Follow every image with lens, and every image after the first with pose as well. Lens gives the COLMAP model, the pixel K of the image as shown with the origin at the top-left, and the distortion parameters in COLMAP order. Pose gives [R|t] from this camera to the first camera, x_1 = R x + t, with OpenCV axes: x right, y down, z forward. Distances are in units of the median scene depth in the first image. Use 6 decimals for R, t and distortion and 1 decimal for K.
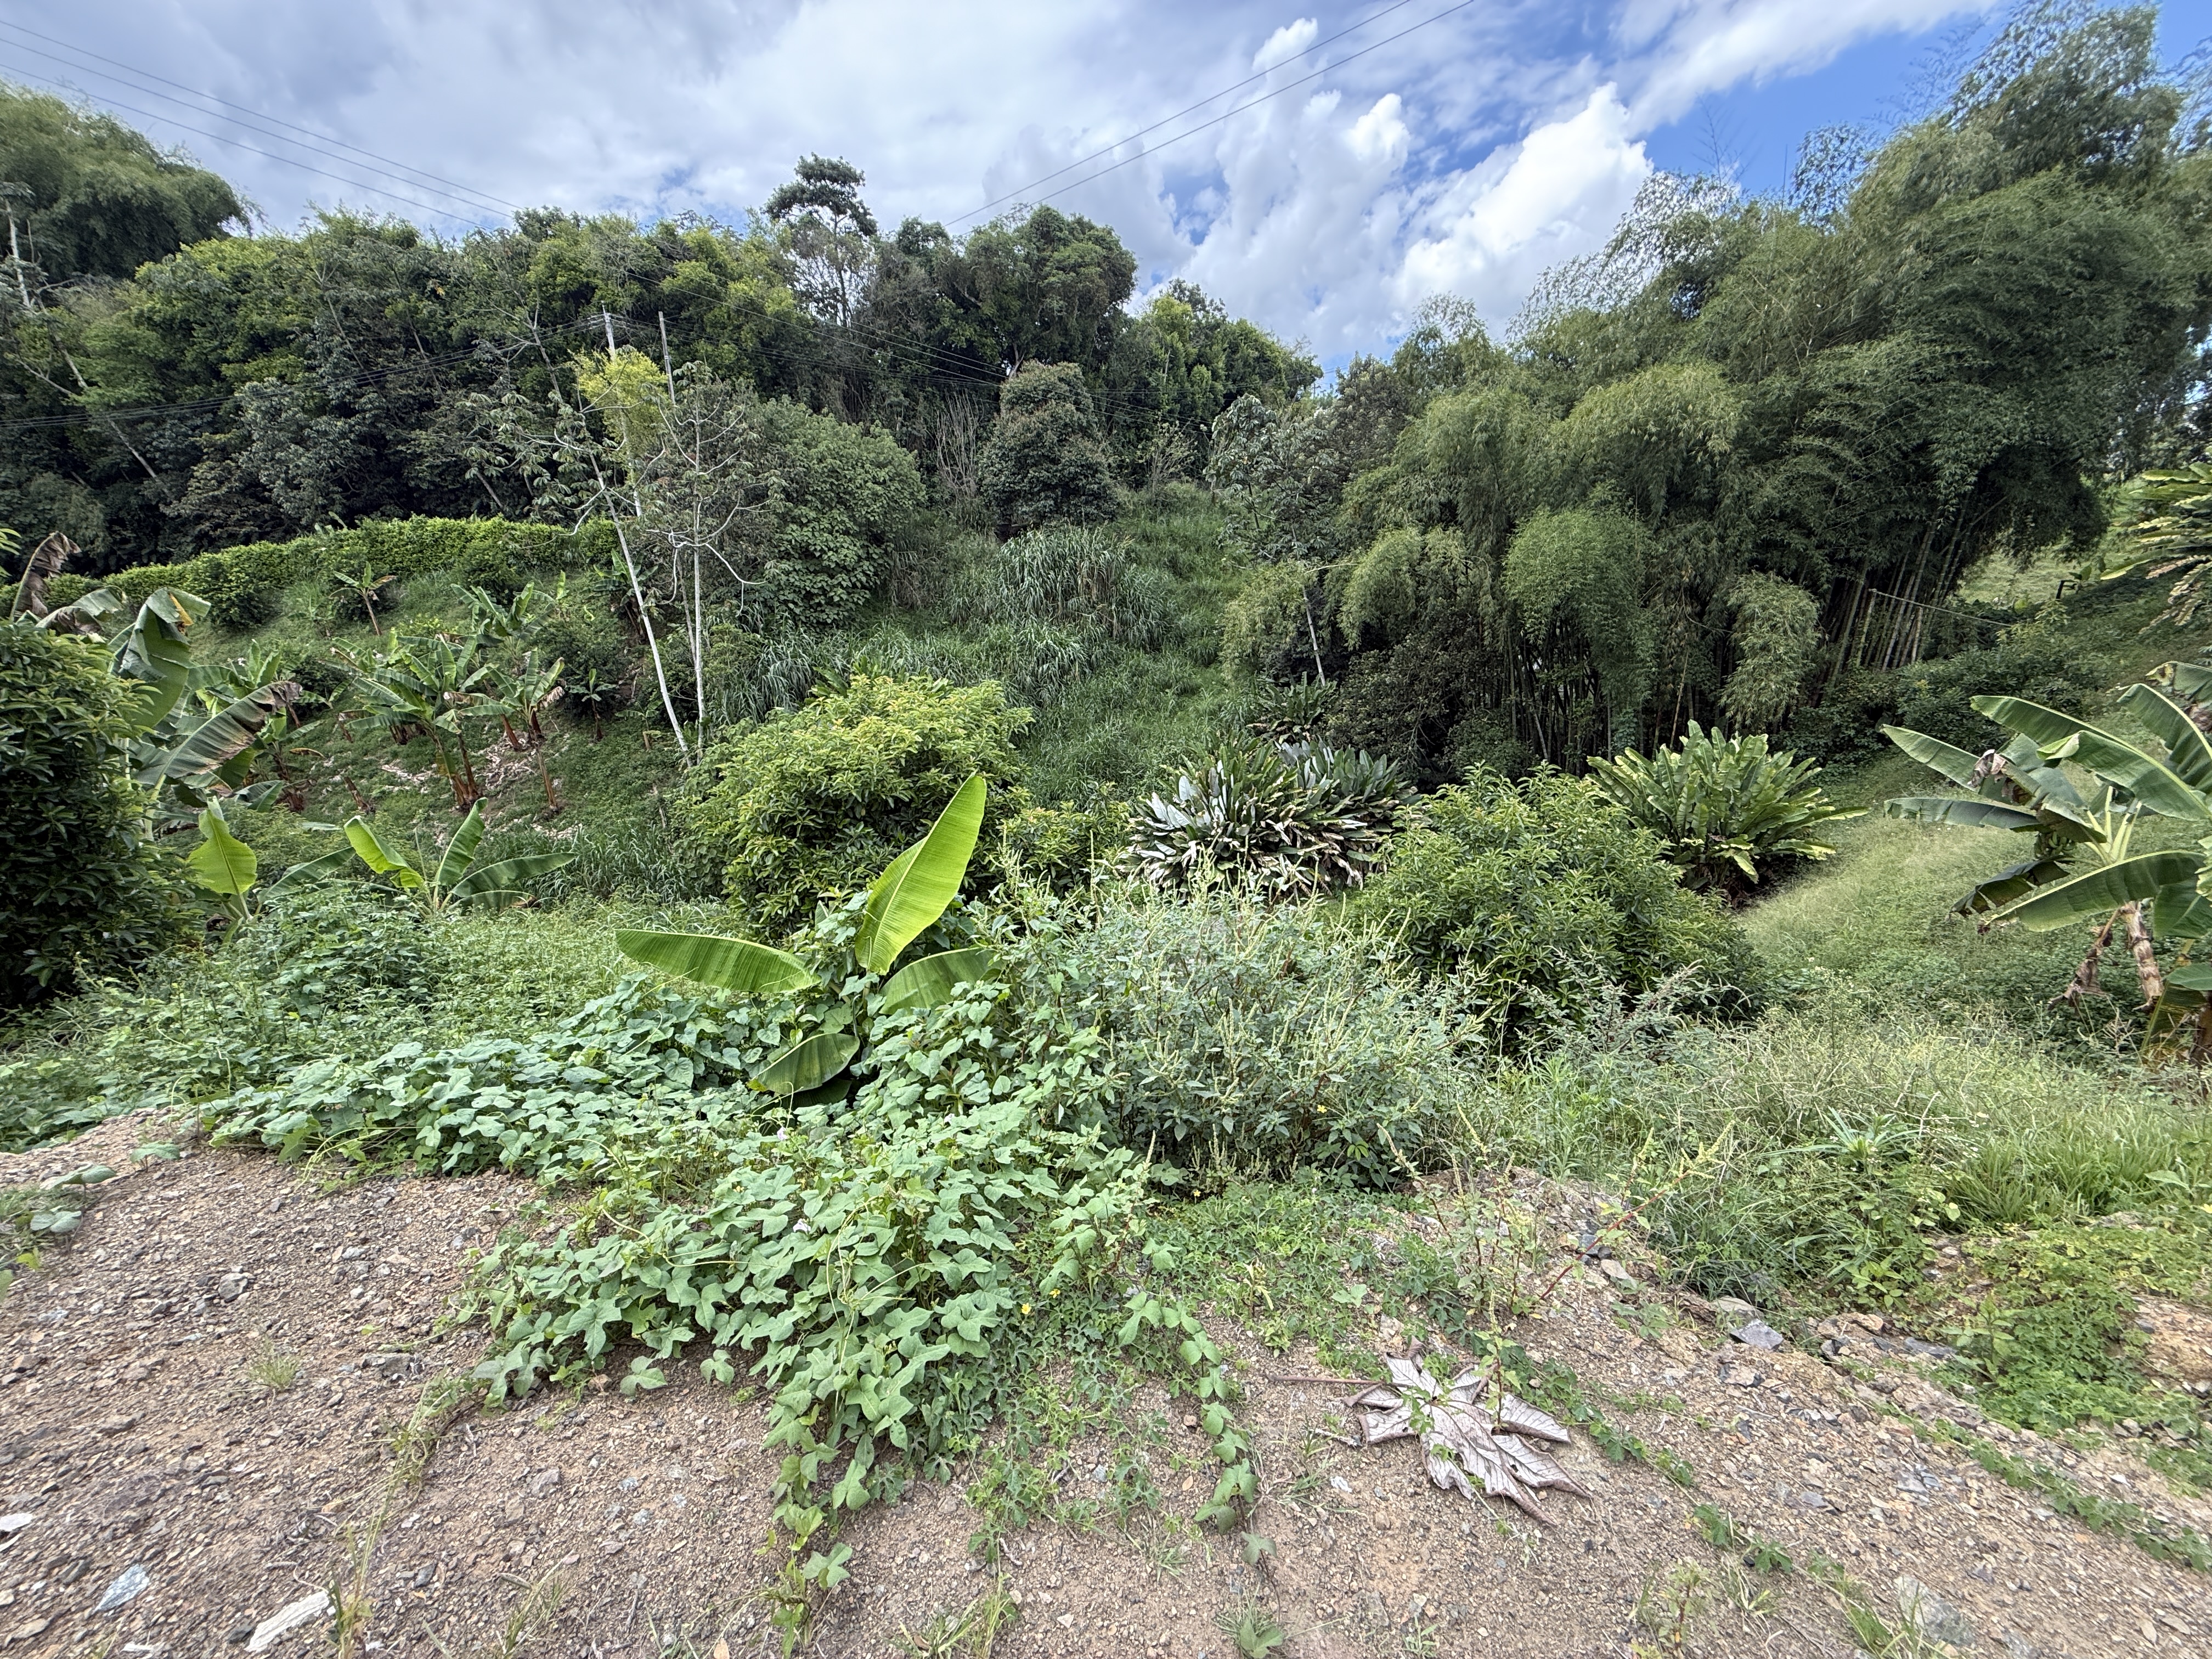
lens RADIAL K [[877.4, 0, 1094.9], [0, 877.4, 829.1], [0, 0, 1]] dist [-0.000746, 0.000157]
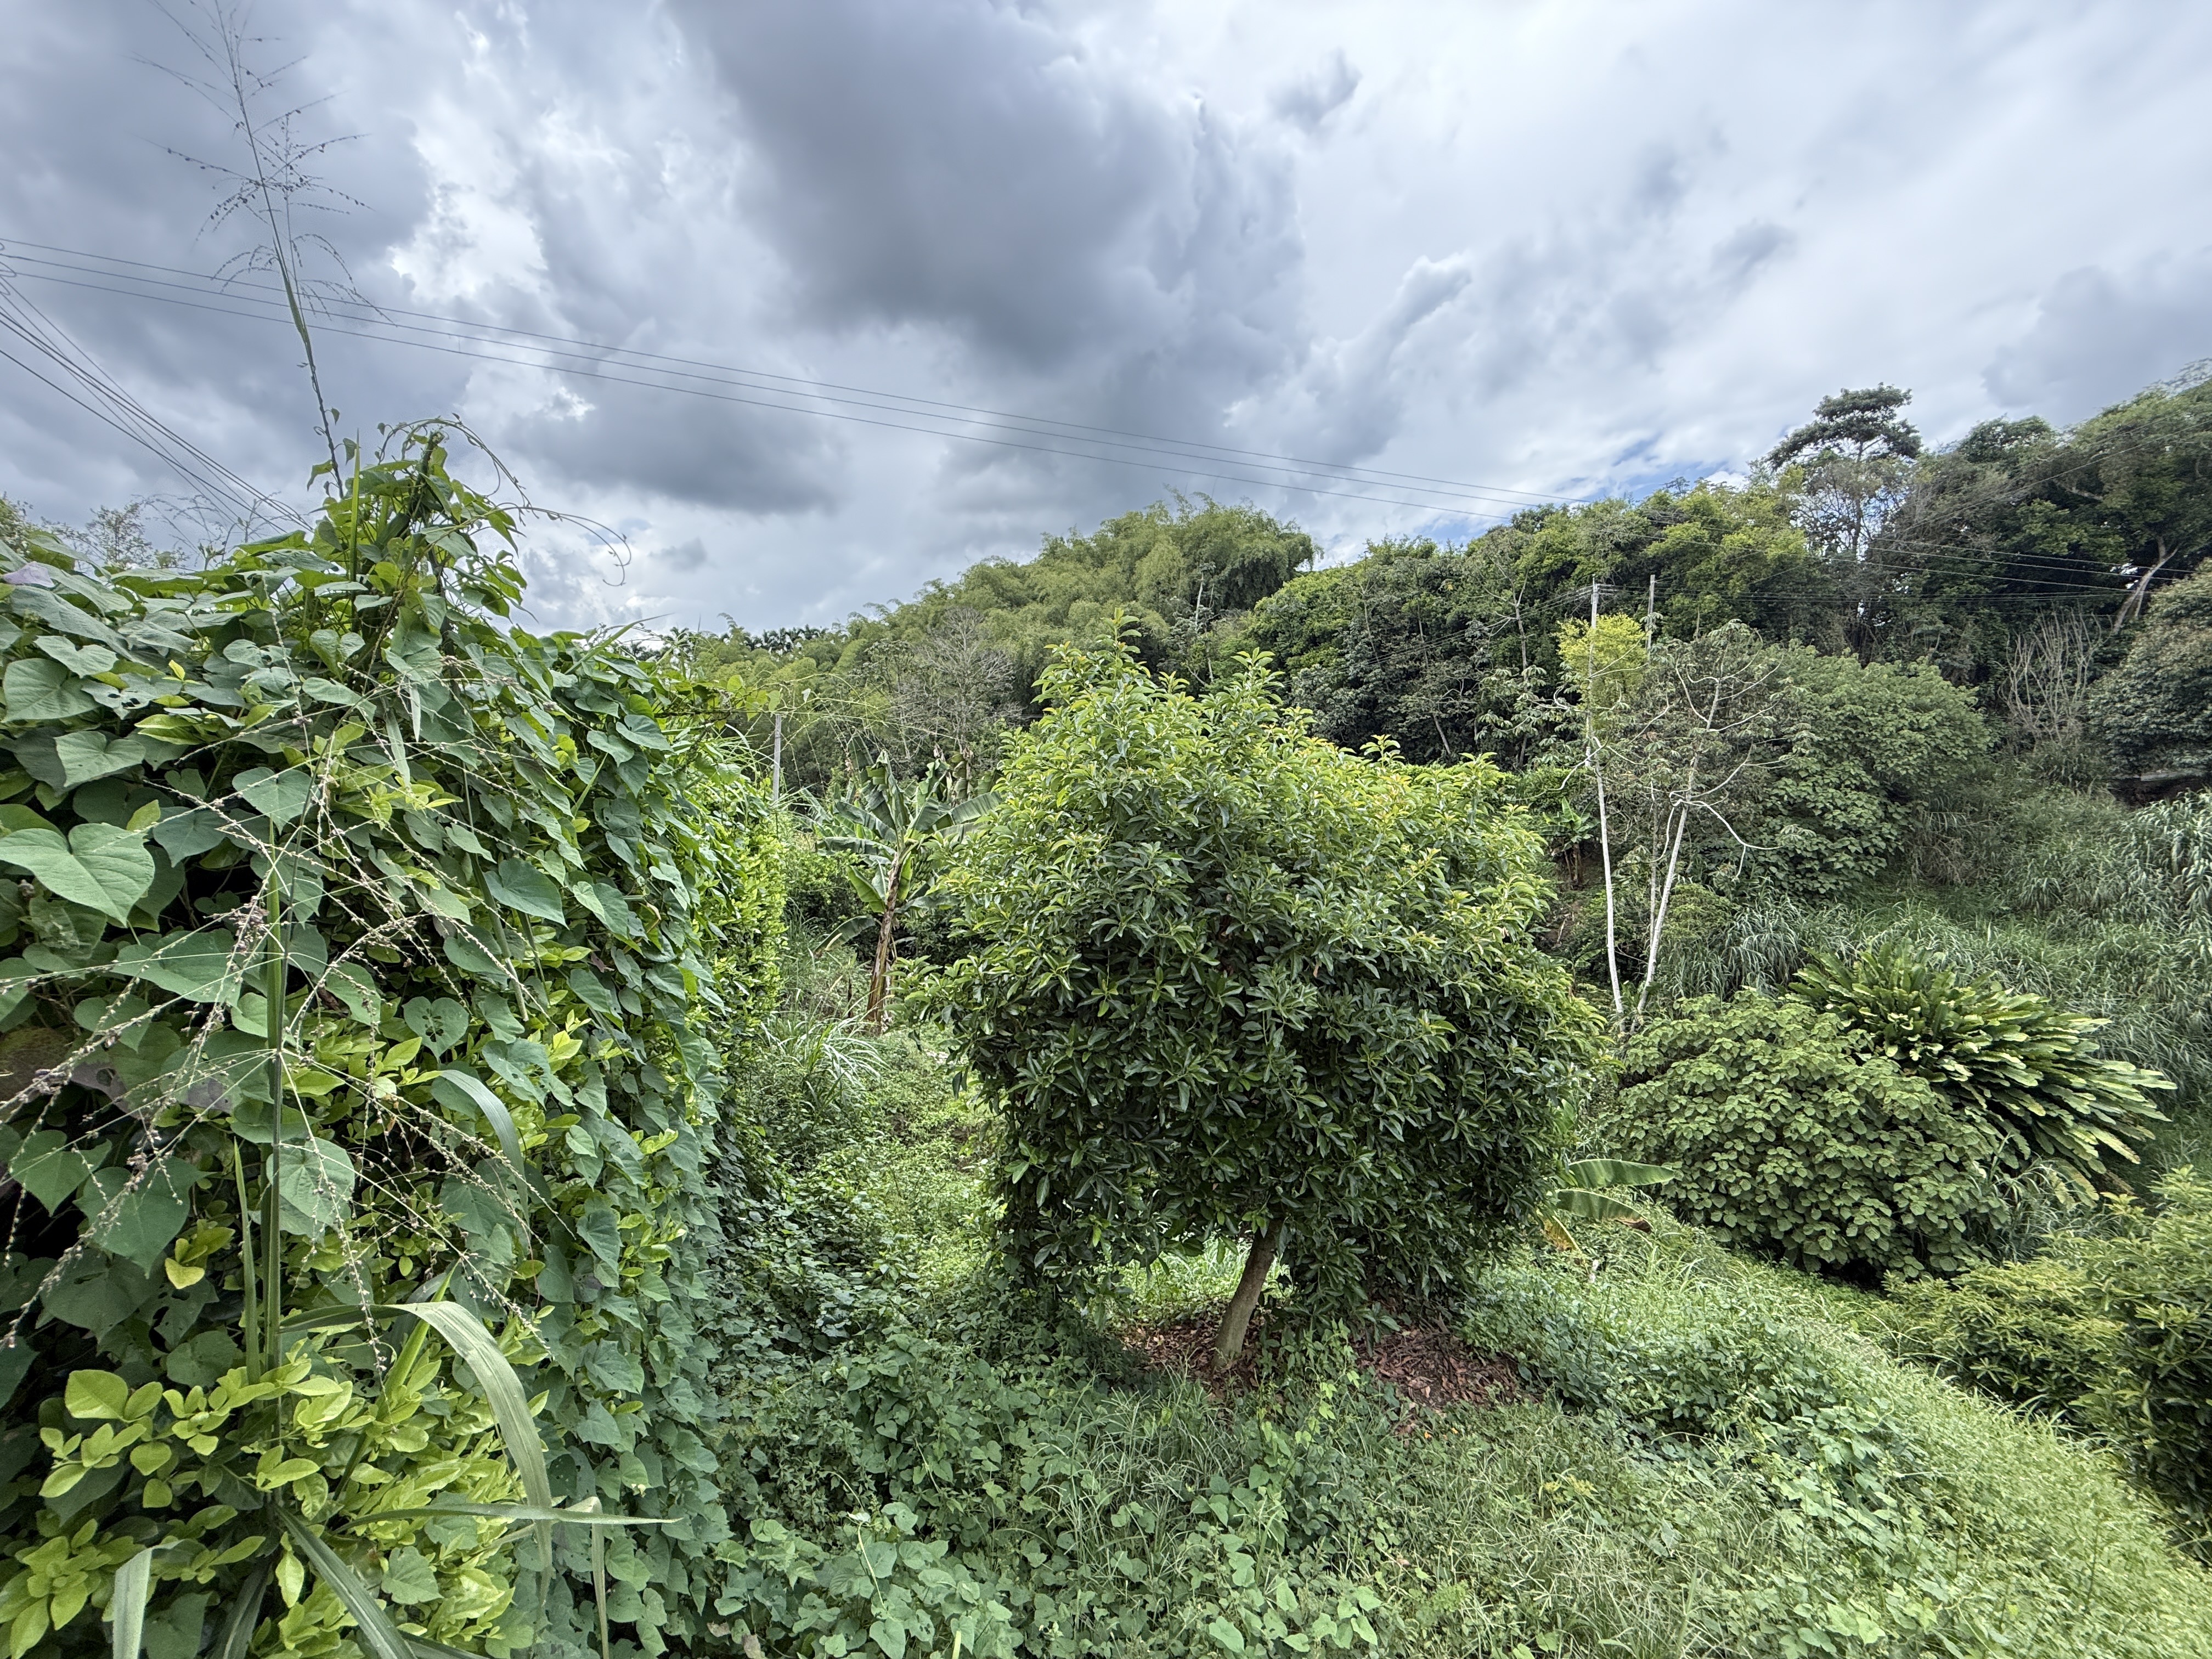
lens RADIAL K [[877.4, 0, 1097.4], [0, 877.4, 829.5], [0, 0, 1]] dist [-0.000746, 0.000157]
pose [[0.629073, 0.068587, -0.774315, -0.099131], [-0.259559, 0.957464, -0.126062, -0.013277], [0.732733, 0.280282, 0.620117, -0.020221]]
